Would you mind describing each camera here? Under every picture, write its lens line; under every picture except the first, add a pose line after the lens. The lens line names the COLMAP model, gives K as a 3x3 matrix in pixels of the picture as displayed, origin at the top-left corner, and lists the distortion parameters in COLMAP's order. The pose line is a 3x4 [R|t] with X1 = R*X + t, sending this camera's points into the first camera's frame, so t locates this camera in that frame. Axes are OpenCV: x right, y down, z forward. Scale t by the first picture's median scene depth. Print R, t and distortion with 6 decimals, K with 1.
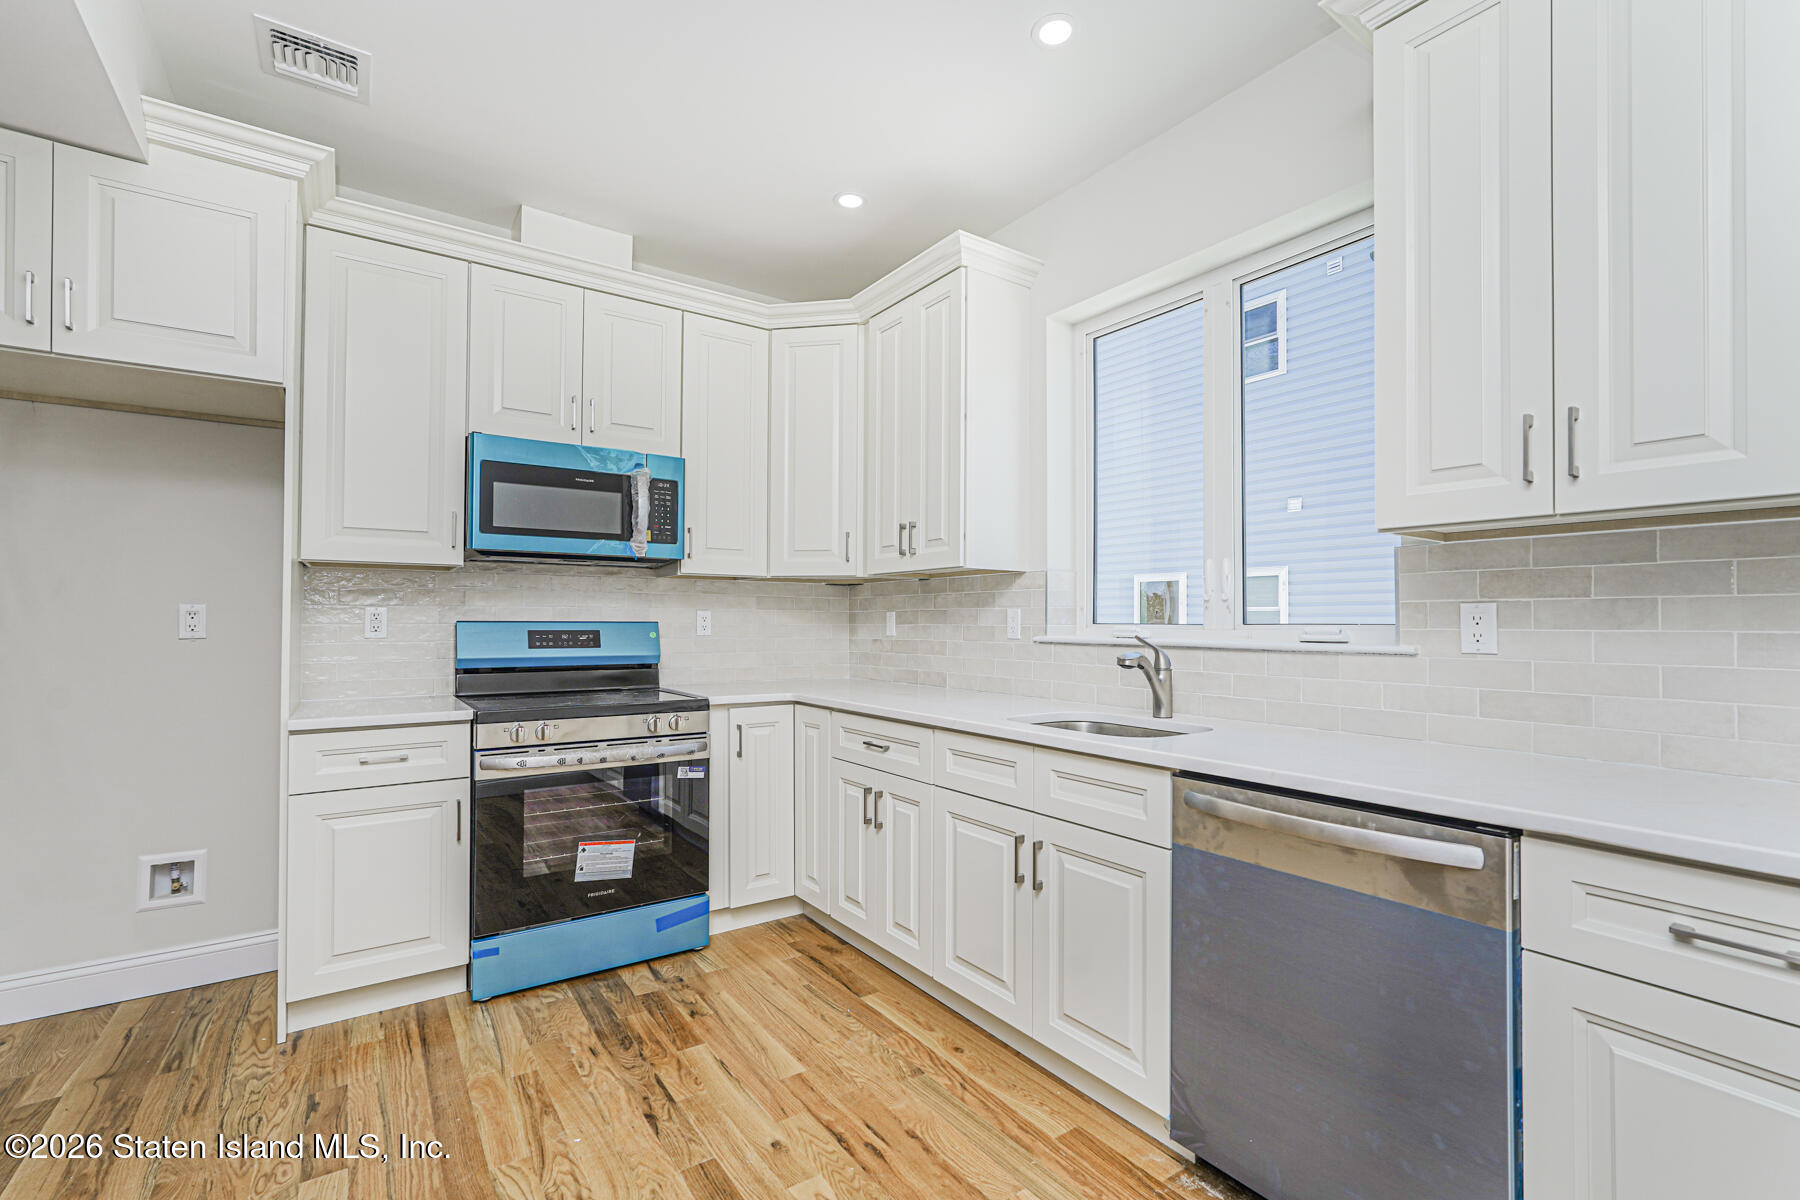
lens RADIAL K [[792.8, 0, 900.7], [0, 792.8, 606.3], [0, 0, 1]] dist [-0.012045, 0.006603]
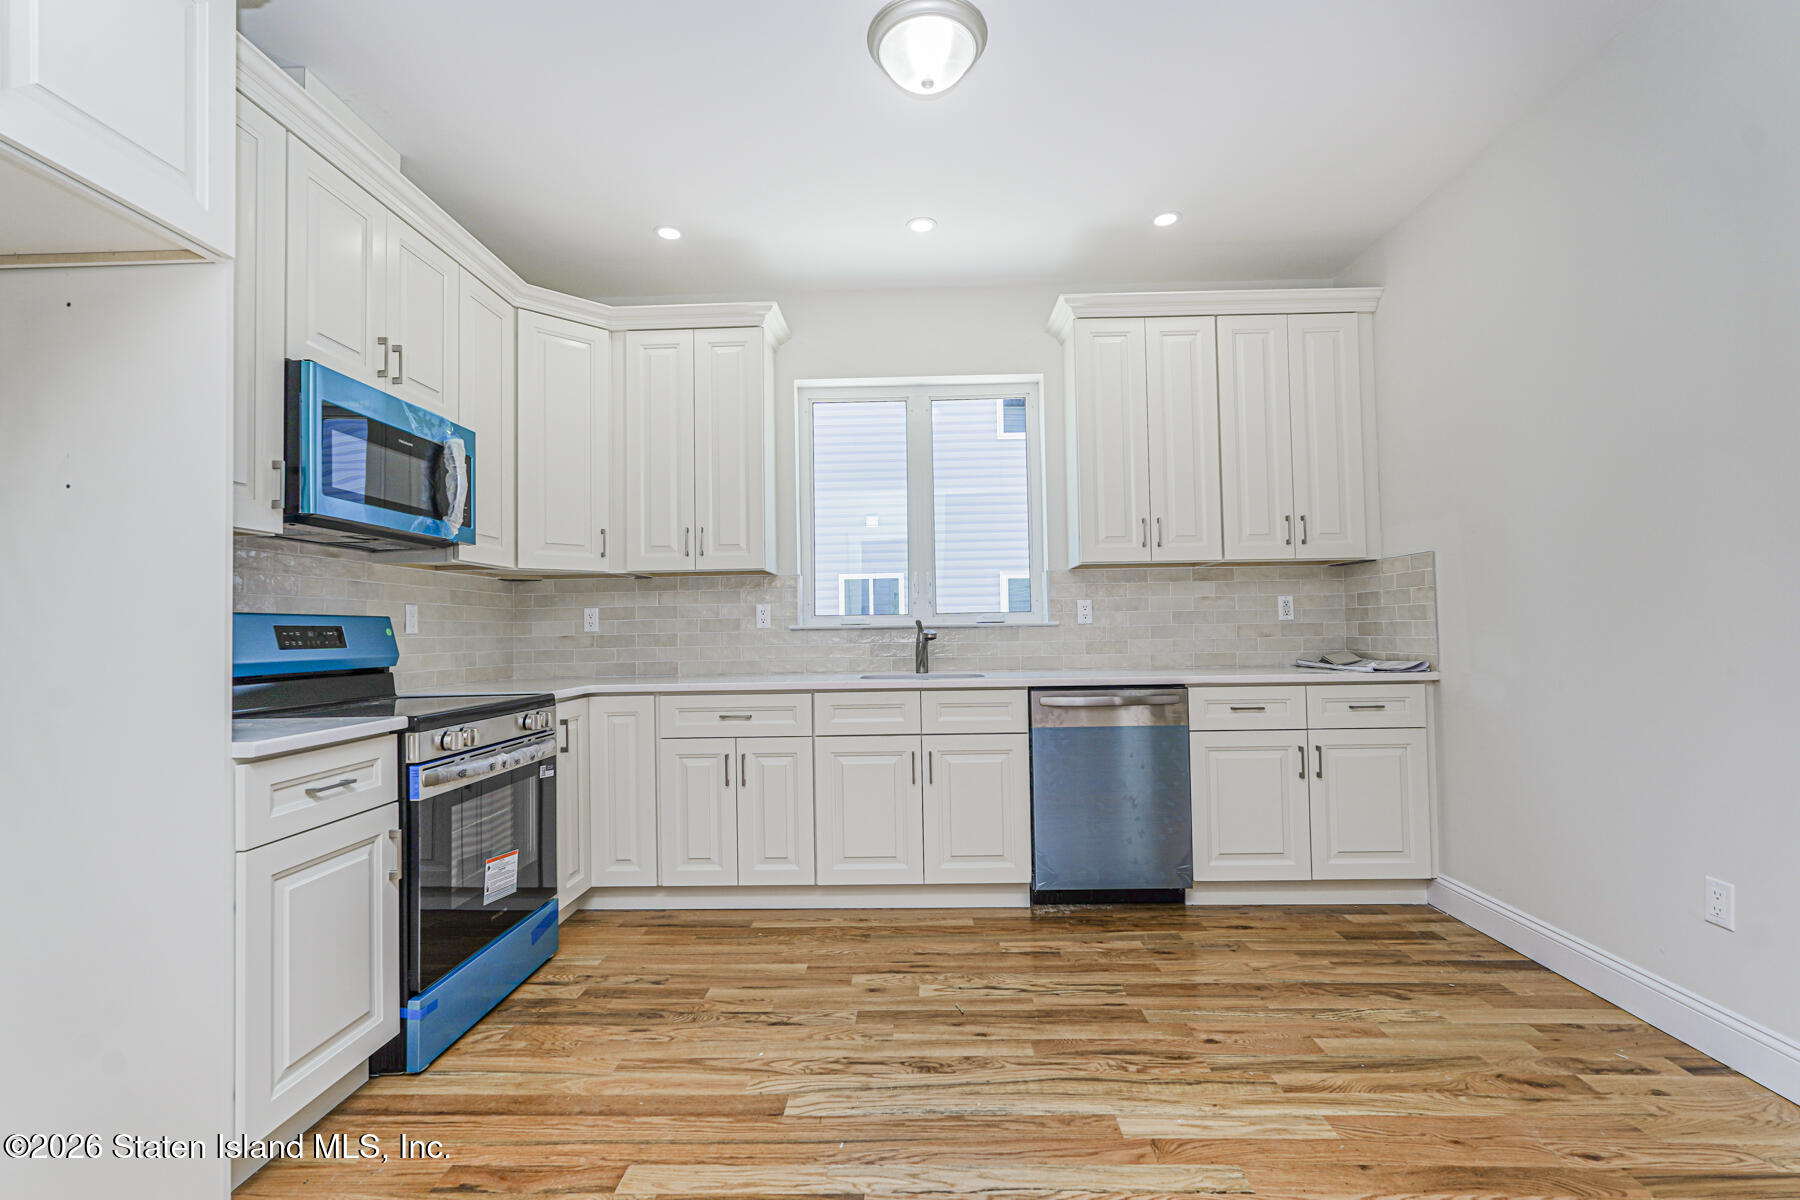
lens RADIAL K [[792.8, 0, 897.4], [0, 792.8, 603.4], [0, 0, 1]] dist [-0.012045, 0.006603]
pose [[0.599415, 0.012469, 0.800341, -0.855206], [0.004833, 0.999804, -0.019196, 0.031709], [-0.800424, 0.015374, 0.599238, 0.101451]]
